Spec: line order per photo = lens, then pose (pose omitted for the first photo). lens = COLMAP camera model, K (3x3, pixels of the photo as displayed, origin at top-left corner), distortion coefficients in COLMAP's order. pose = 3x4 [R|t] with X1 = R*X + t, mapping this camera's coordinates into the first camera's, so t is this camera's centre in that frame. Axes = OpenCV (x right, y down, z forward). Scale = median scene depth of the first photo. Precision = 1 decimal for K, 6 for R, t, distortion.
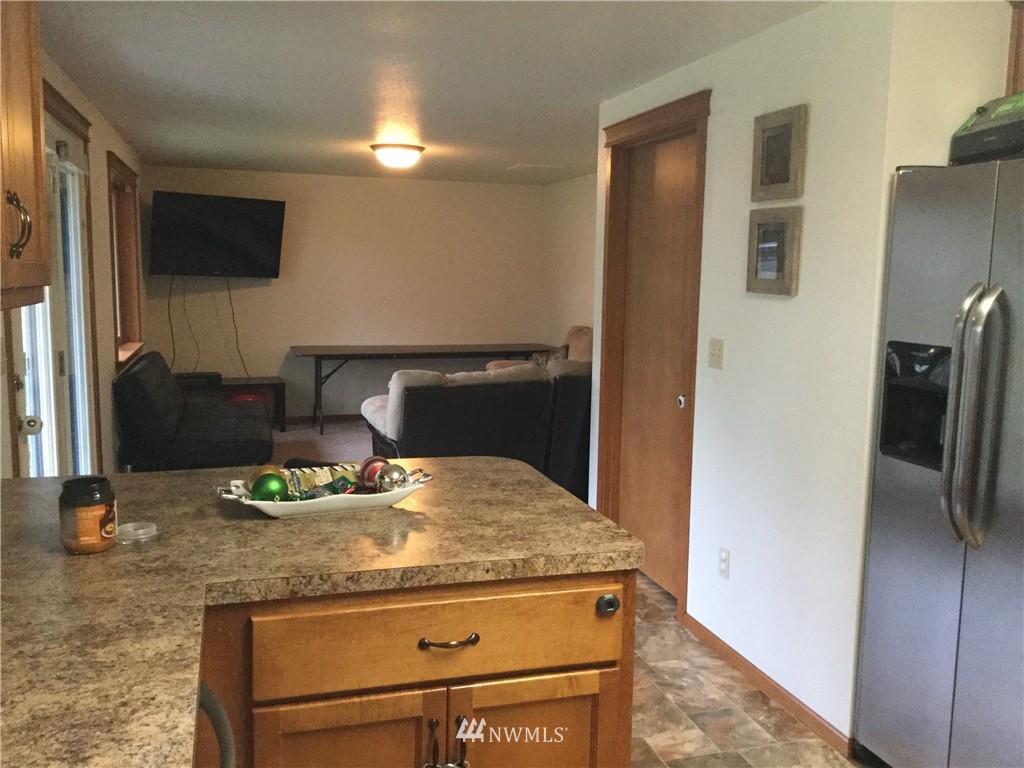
lens RADIAL K [[936.4, 0, 513.2], [0, 936.4, 391.9], [0, 0, 1]] dist [0.133236, -0.174277]
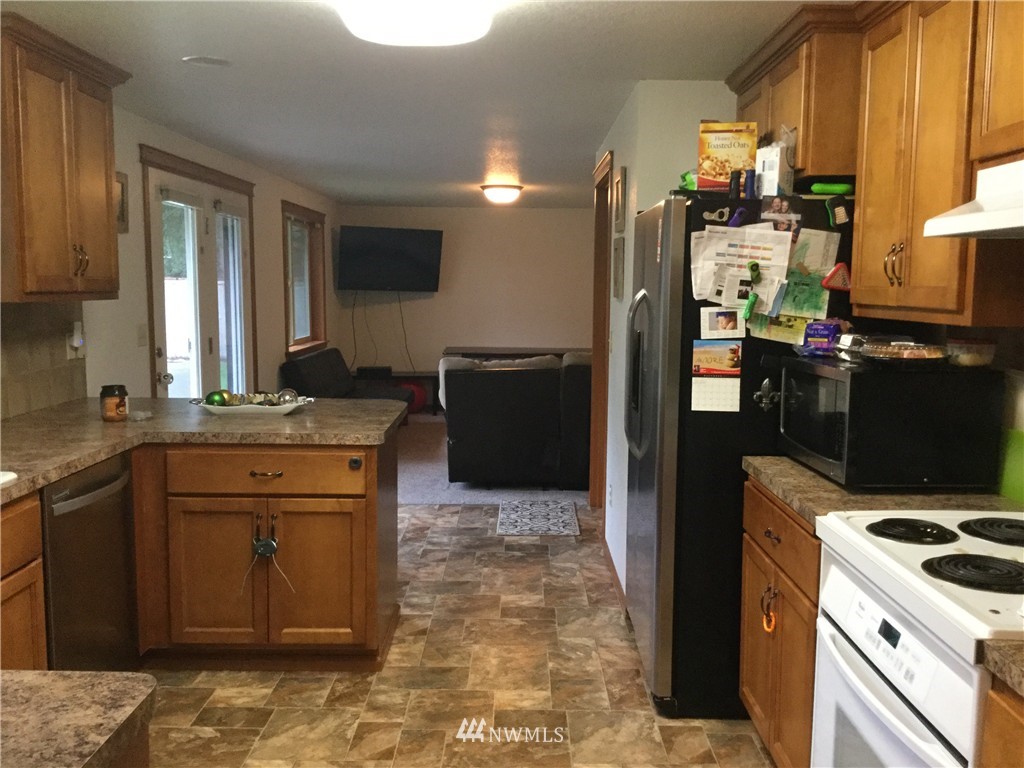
lens RADIAL K [[936.4, 0, 513.2], [0, 936.4, 391.9], [0, 0, 1]] dist [0.133236, -0.174277]
pose [[0.957732, 0.028376, -0.286260, 0.261592], [-0.033221, 0.999375, -0.012079, 0.028391], [0.285738, 0.021079, 0.958076, -0.191806]]
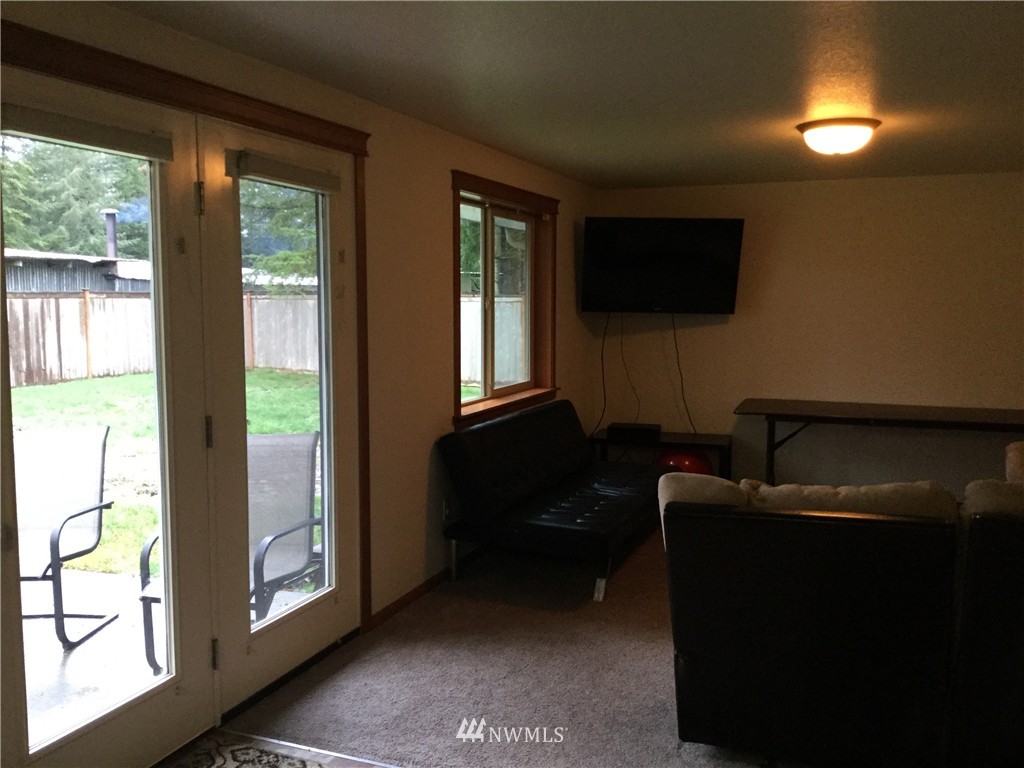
lens RADIAL K [[936.4, 0, 513.2], [0, 936.4, 391.9], [0, 0, 1]] dist [0.133236, -0.174277]
pose [[0.793915, 0.052930, -0.605721, 0.119946], [-0.071706, 0.997402, -0.006827, -0.045759], [0.603786, 0.048854, 0.795648, 0.322992]]
